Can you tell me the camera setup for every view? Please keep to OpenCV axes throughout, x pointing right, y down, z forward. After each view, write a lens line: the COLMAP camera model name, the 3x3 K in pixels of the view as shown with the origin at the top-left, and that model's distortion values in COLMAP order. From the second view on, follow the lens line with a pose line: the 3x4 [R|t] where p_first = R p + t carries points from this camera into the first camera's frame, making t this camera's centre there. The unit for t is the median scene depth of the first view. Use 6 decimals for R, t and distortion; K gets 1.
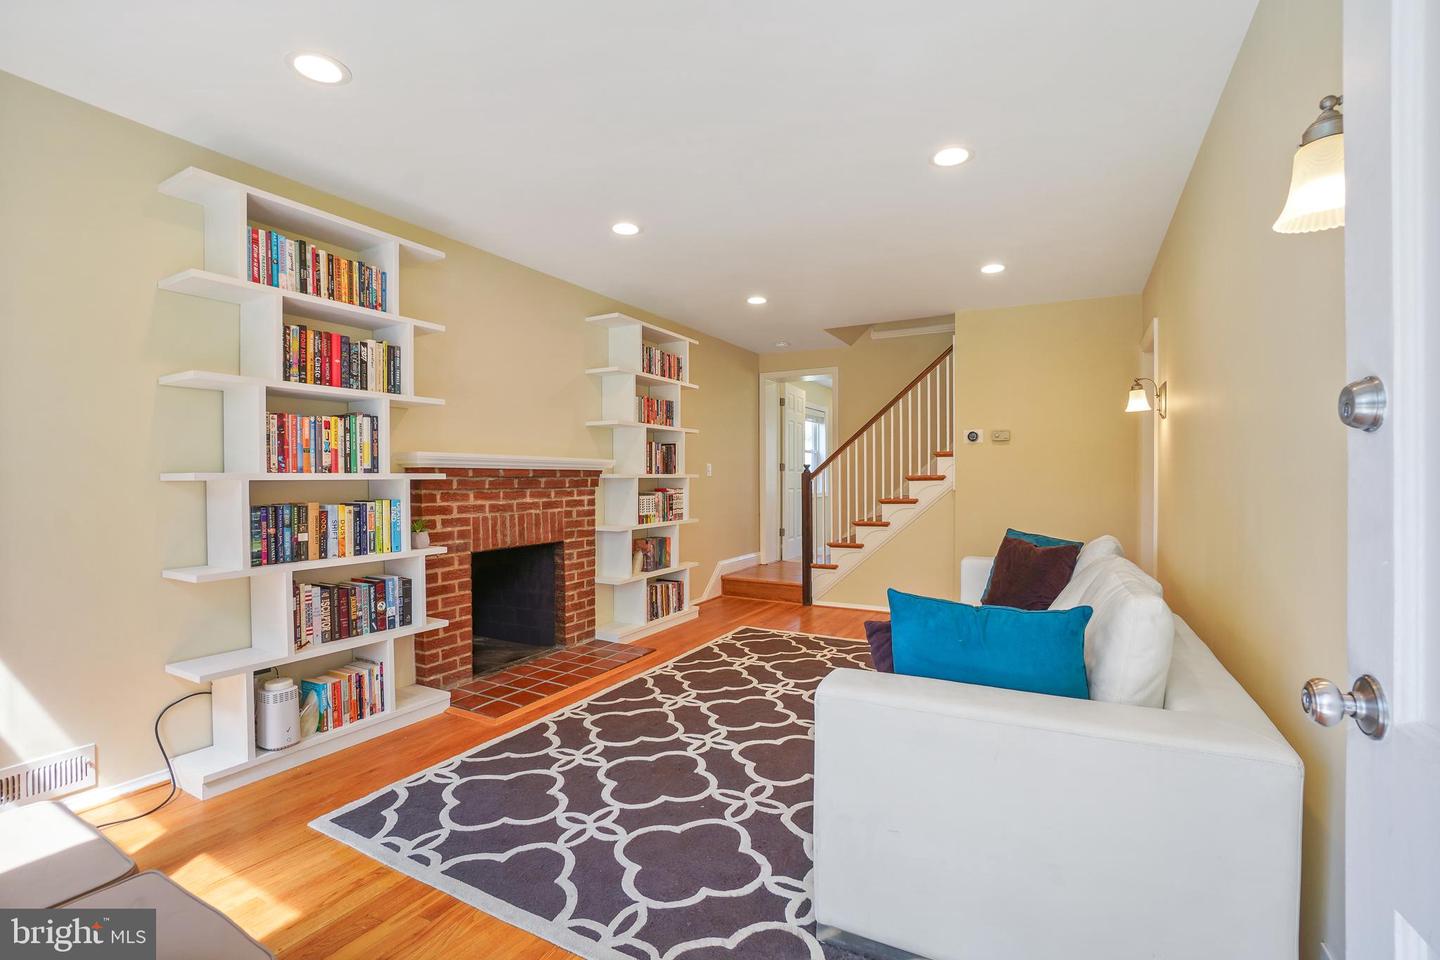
lens RADIAL K [[663.3, 0, 718.9], [0, 663.3, 483.2], [0, 0, 1]] dist [-0.038084, 0.000486]
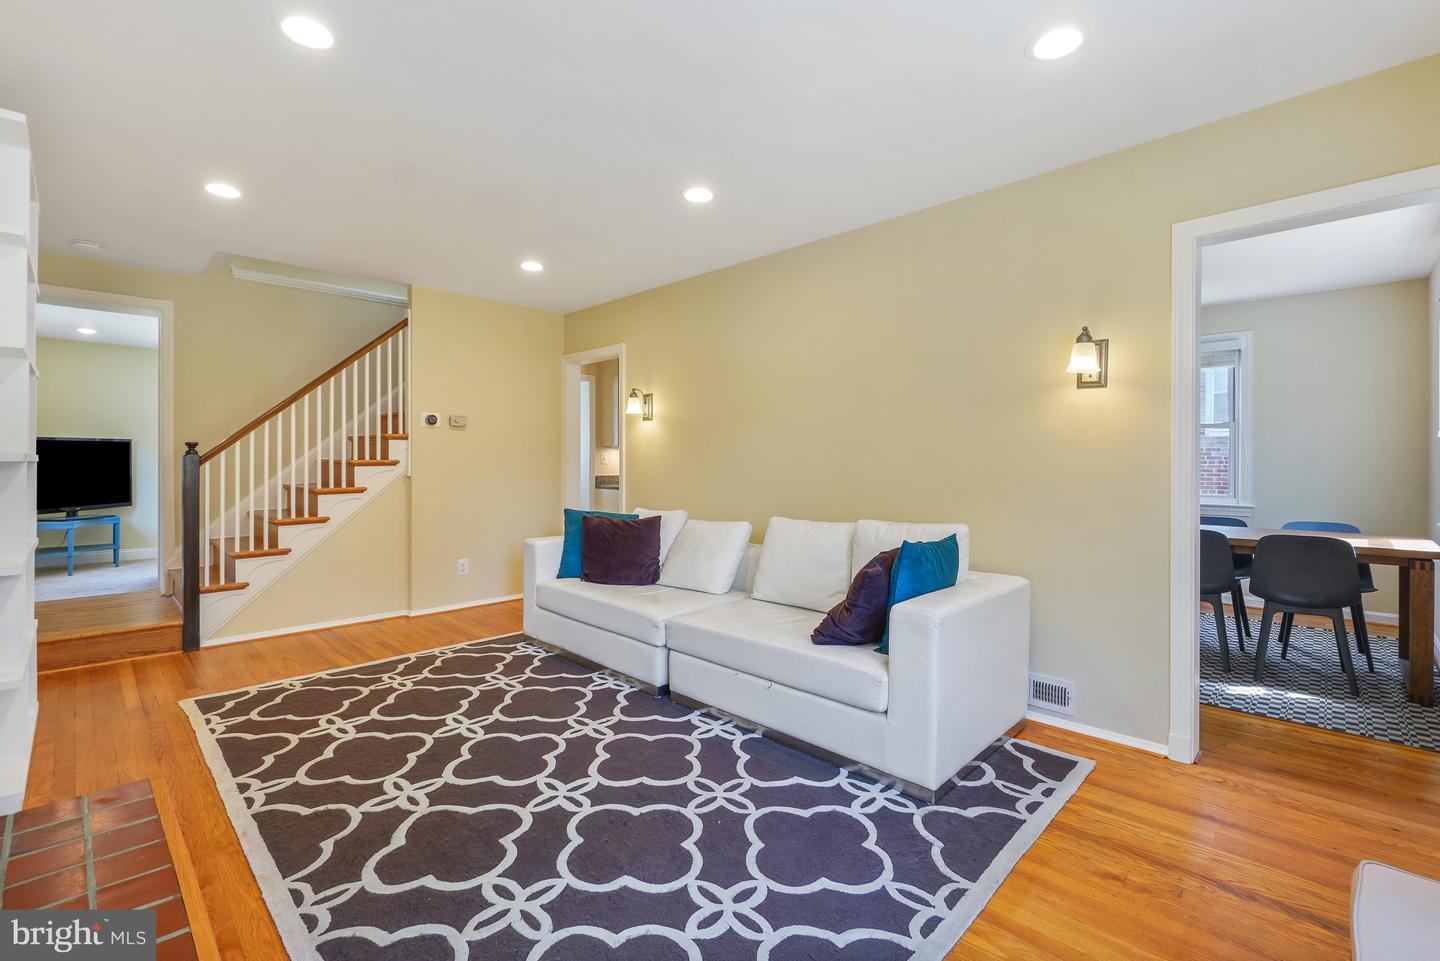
lens RADIAL K [[635.9, 0, 725.7], [0, 635.9, 469.8], [0, 0, 1]] dist [-0.003939, -0.001144]
pose [[0.260395, -0.007651, 0.965472, -0.567766], [0.006252, 0.999961, 0.006239, -0.002241], [-0.965482, 0.004411, 0.260432, 0.494389]]
